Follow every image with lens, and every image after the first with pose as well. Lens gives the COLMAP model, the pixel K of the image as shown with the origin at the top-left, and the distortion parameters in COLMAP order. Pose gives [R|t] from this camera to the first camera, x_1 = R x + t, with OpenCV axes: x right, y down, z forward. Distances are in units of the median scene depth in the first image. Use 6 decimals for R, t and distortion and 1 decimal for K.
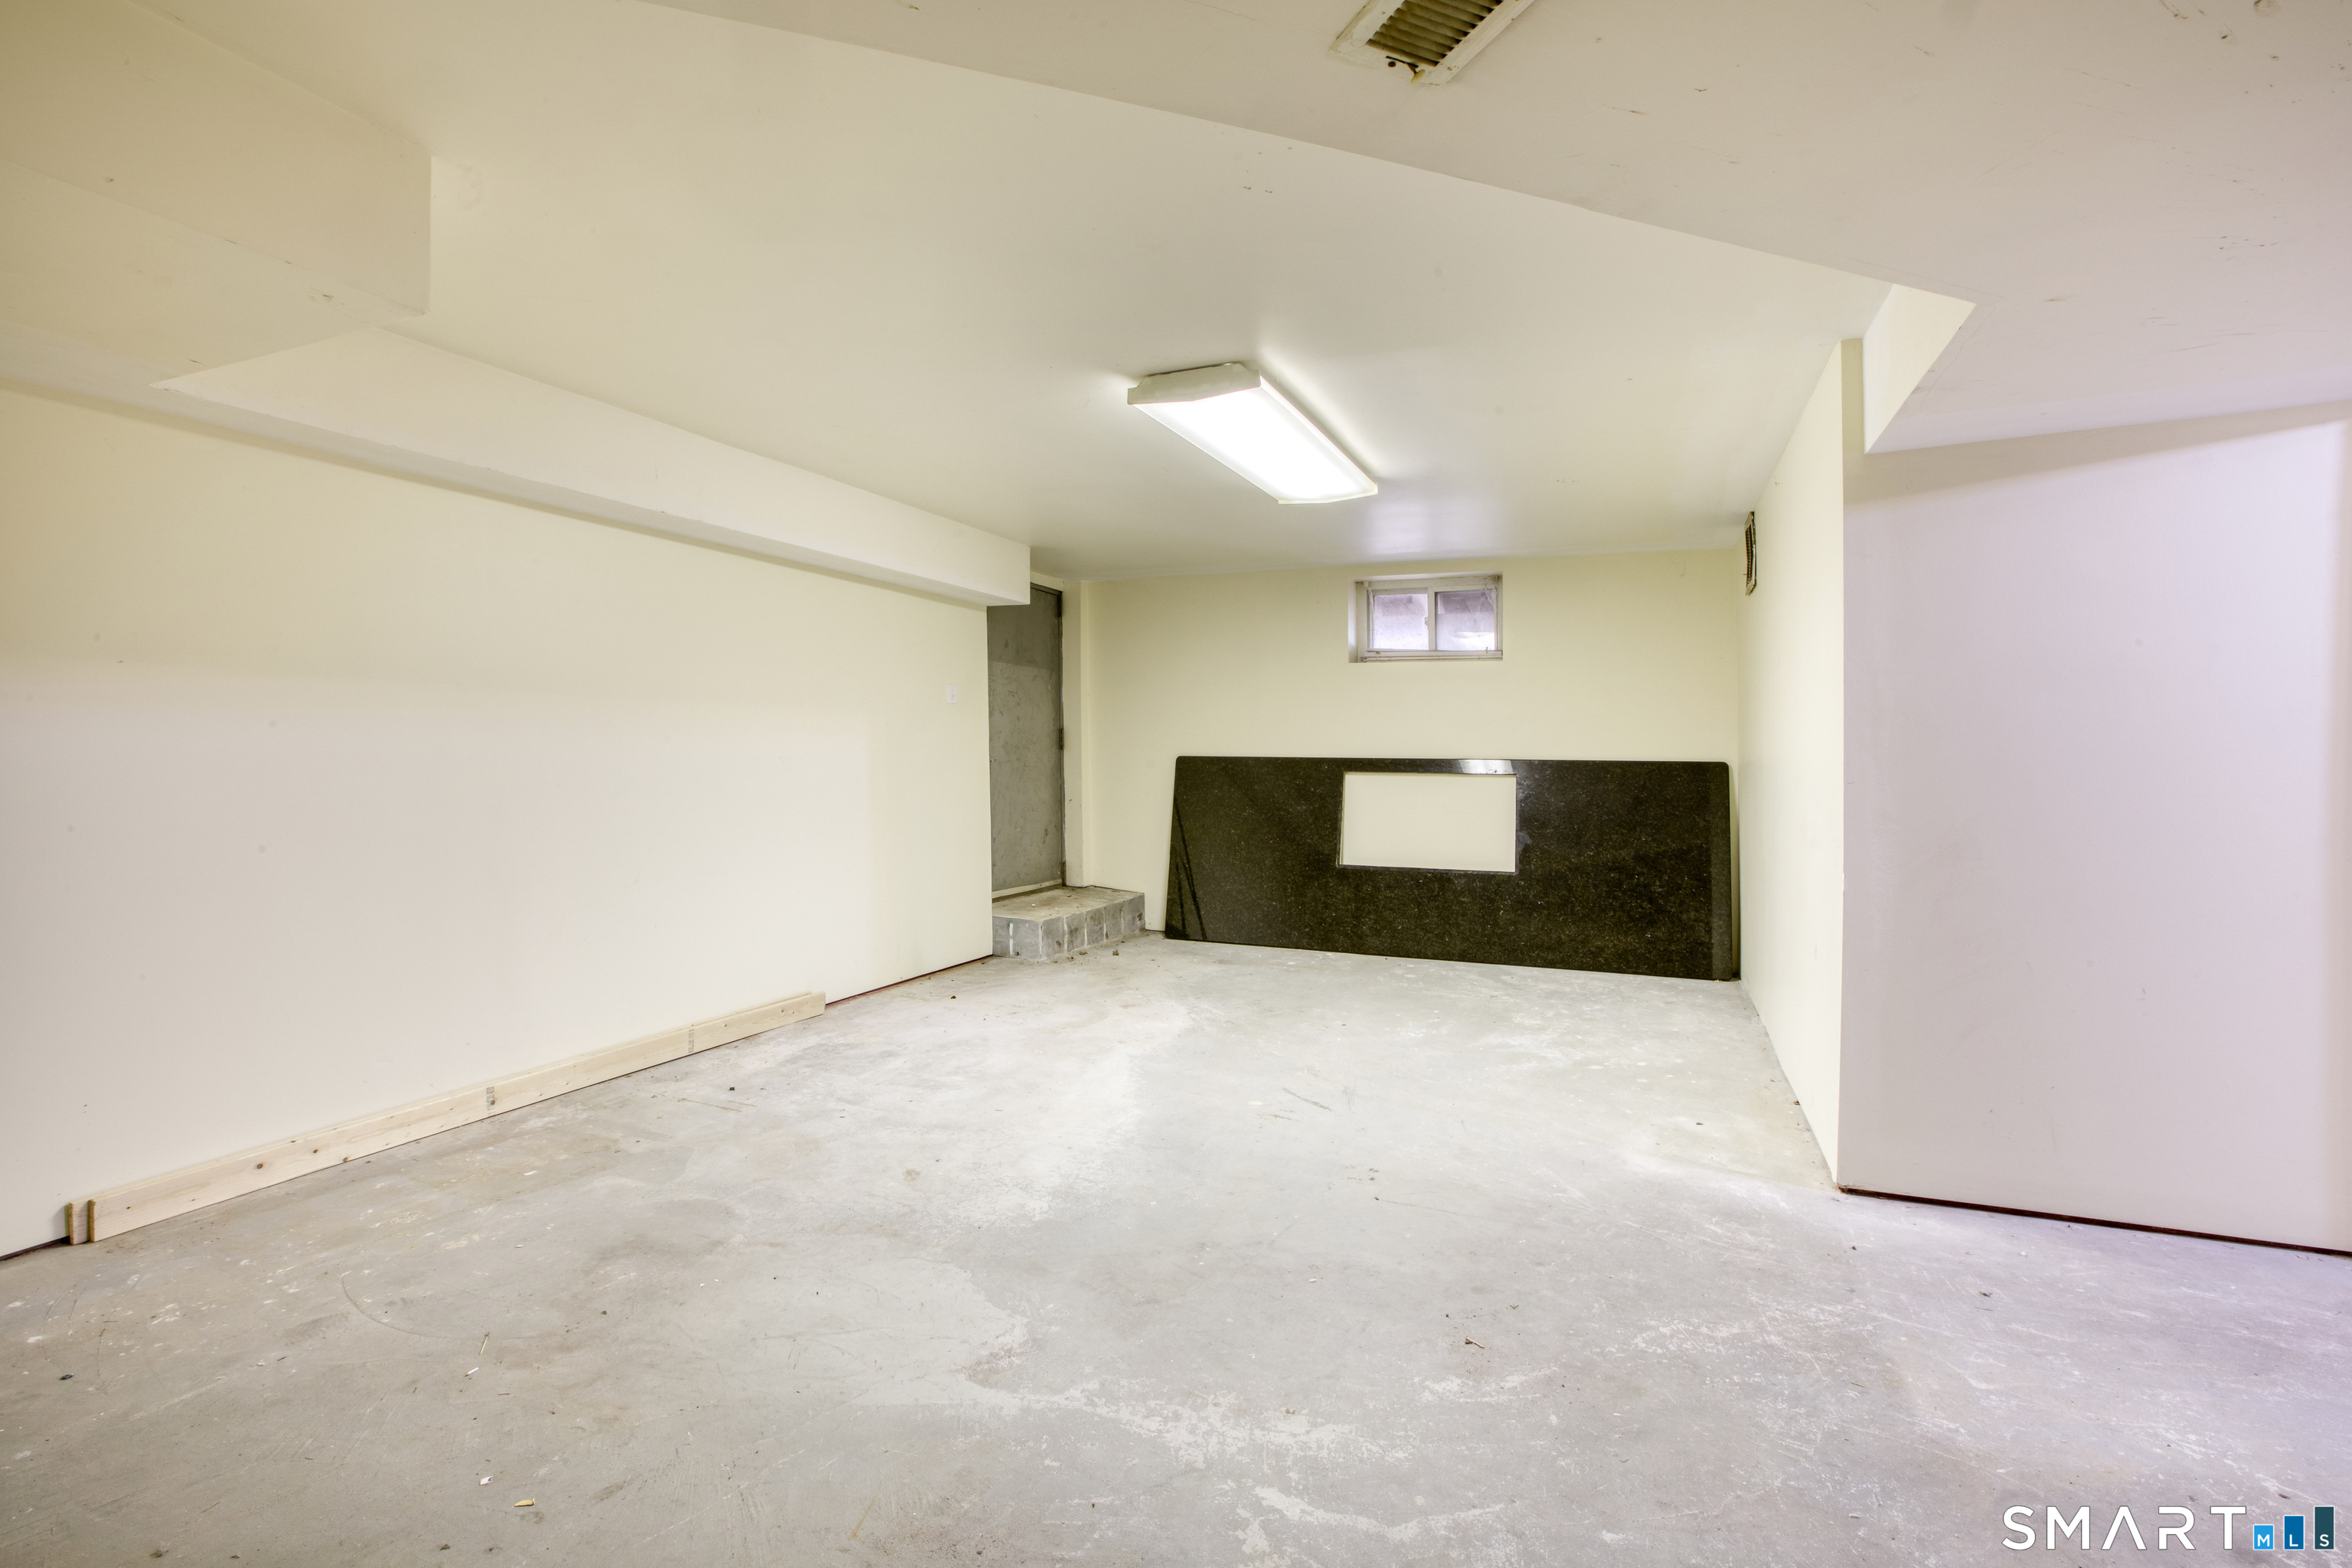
lens RADIAL K [[1070.9, 0, 1173.4], [0, 1070.9, 771.3], [0, 0, 1]] dist [-0.053872, 0.012852]
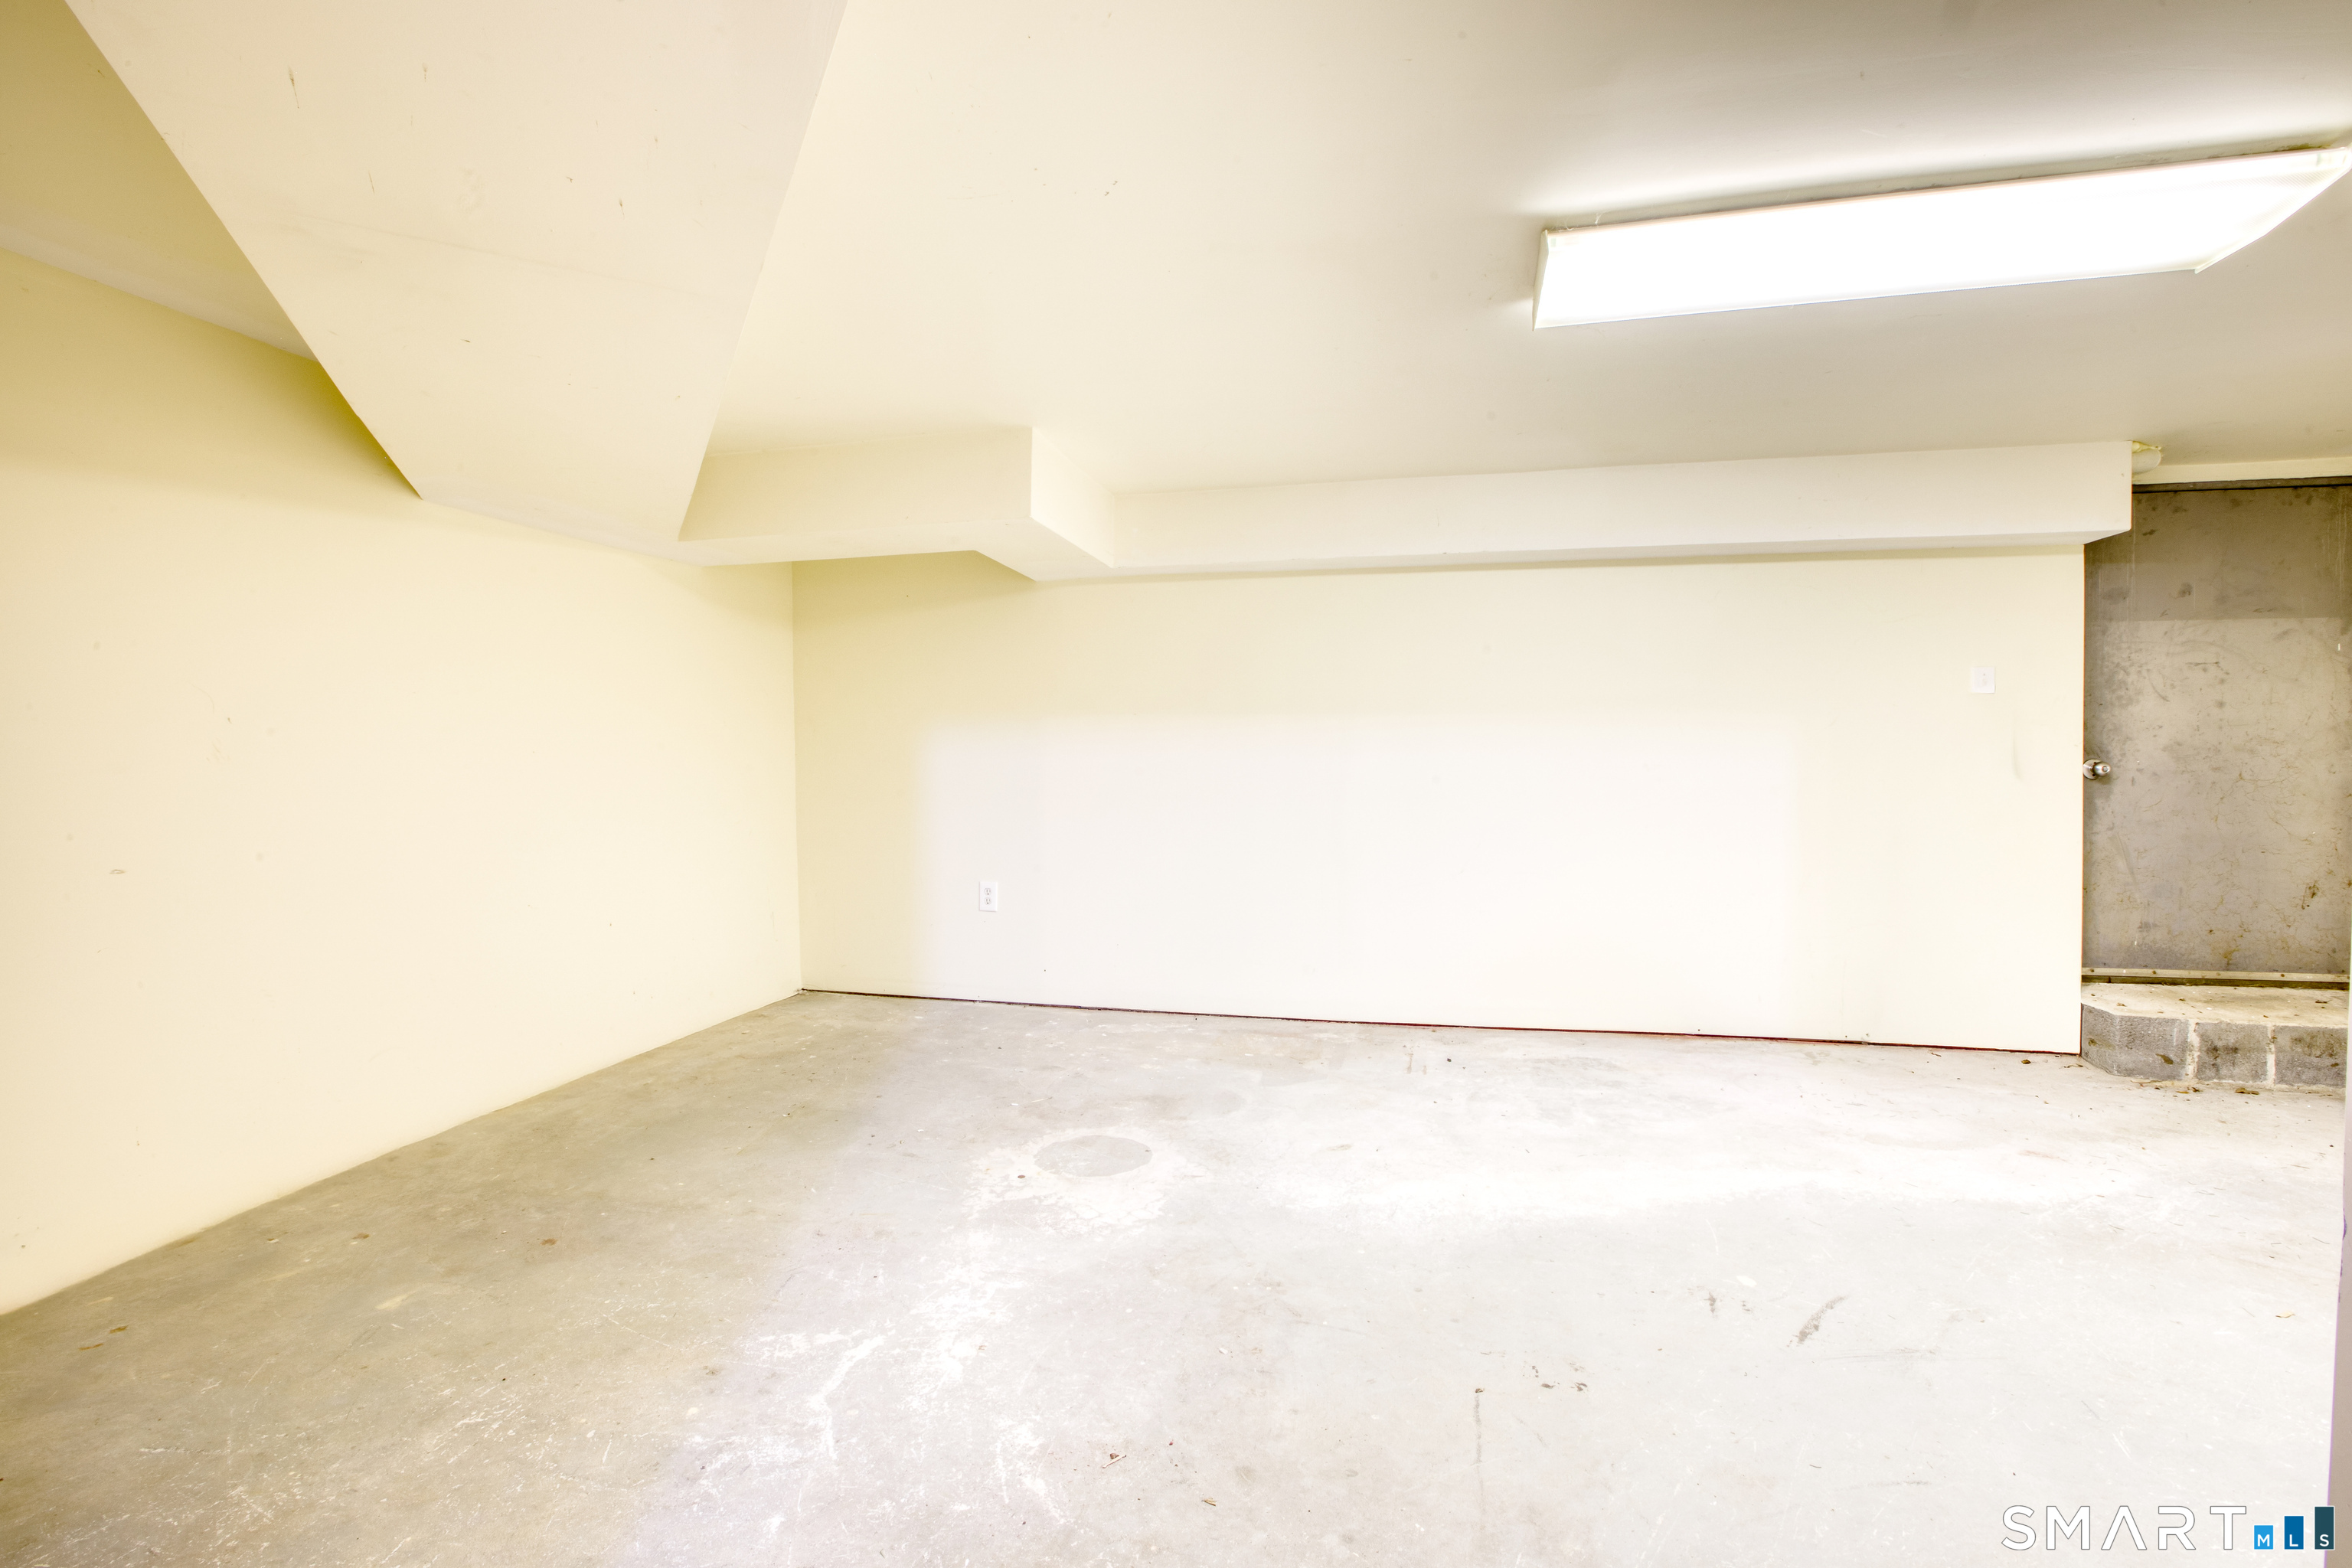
lens RADIAL K [[1070.9, 0, 1173.4], [0, 1070.9, 771.3], [0, 0, 1]] dist [-0.053872, 0.012852]
pose [[0.159807, 0.003781, -0.987141, 0.865537], [-0.014056, 0.999900, 0.001555, -0.004052], [0.987048, 0.013626, 0.159844, 0.705274]]
